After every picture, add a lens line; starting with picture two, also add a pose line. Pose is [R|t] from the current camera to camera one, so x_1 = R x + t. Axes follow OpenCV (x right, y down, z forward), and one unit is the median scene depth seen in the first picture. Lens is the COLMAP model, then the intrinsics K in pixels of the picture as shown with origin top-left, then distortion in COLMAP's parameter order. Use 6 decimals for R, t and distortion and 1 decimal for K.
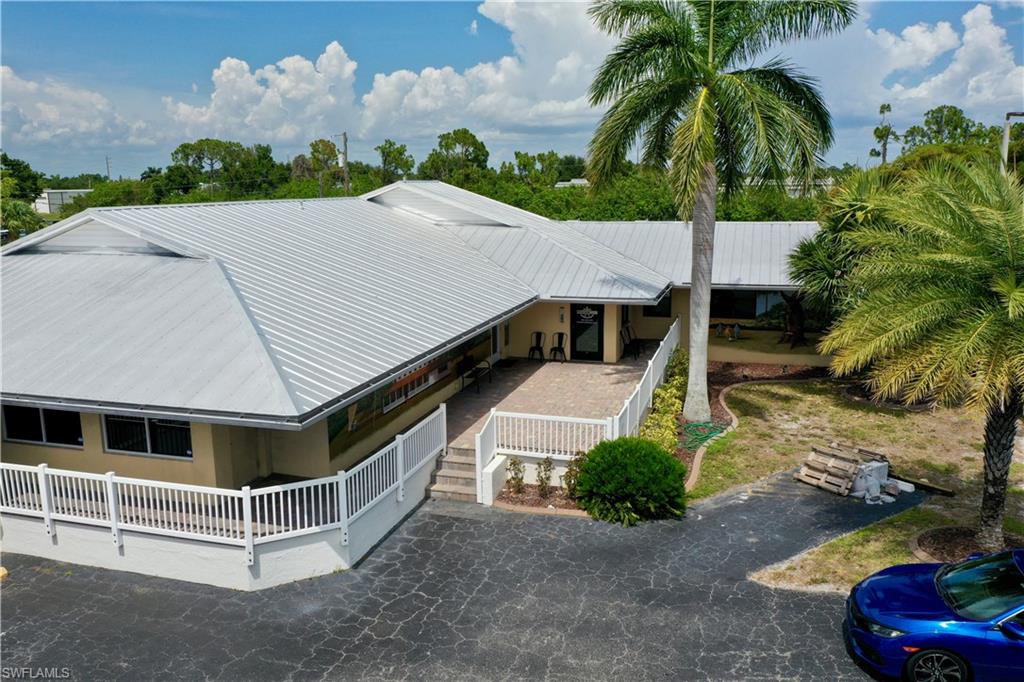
lens RADIAL K [[811.5, 0, 512.0], [0, 811.5, 341.0], [0, 0, 1]] dist [-0.002223, 0.000847]
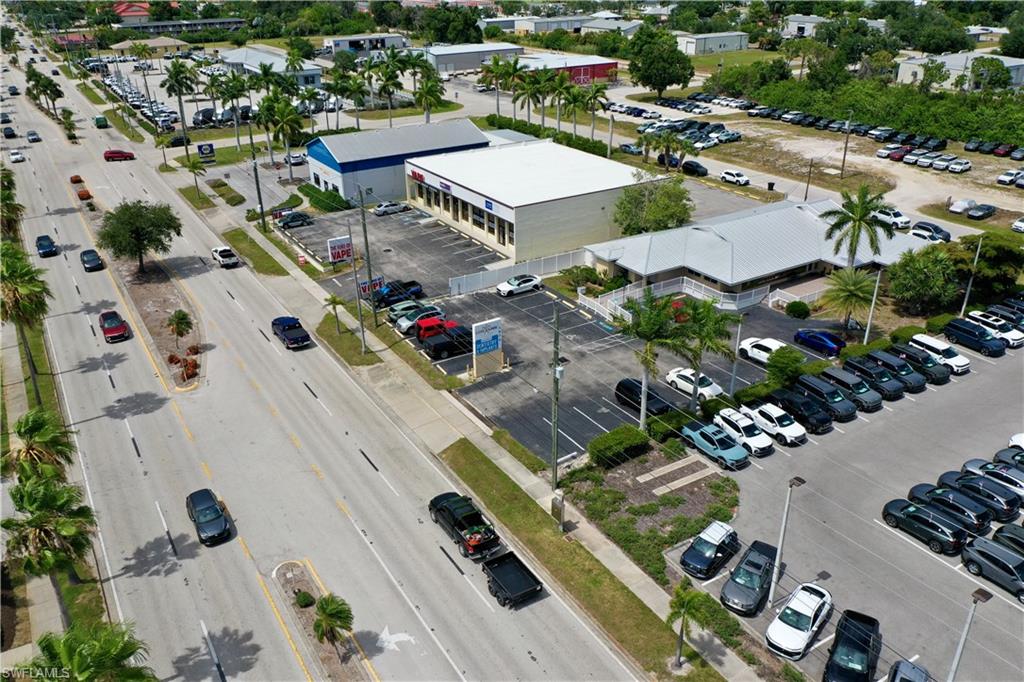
lens RADIAL K [[811.5, 0, 512.0], [0, 811.5, 341.0], [0, 0, 1]] dist [-0.002223, 0.000847]
pose [[0.757479, 0.280976, -0.589303, 1.516476], [-0.119437, 0.947055, 0.298028, -0.772291], [0.641841, -0.155366, 0.750934, -3.265425]]
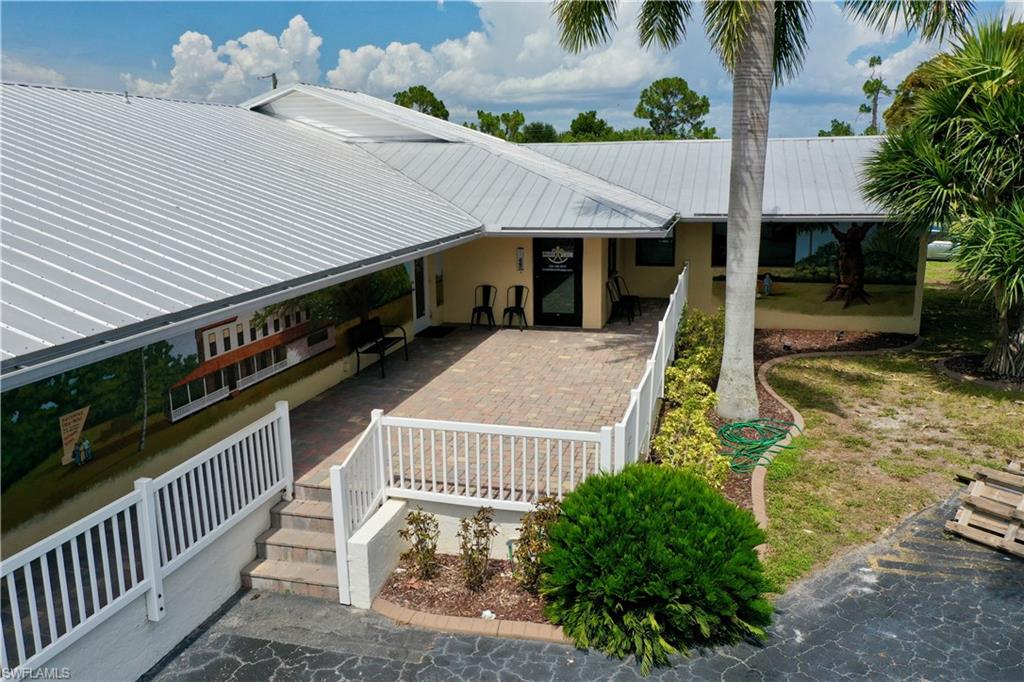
lens RADIAL K [[811.5, 0, 512.0], [0, 811.5, 341.0], [0, 0, 1]] dist [-0.002223, 0.000847]
pose [[0.999273, -0.011865, 0.036228, 0.039232], [0.010907, 0.999588, 0.026533, 0.024110], [-0.036528, -0.026119, 0.998991, 0.438003]]
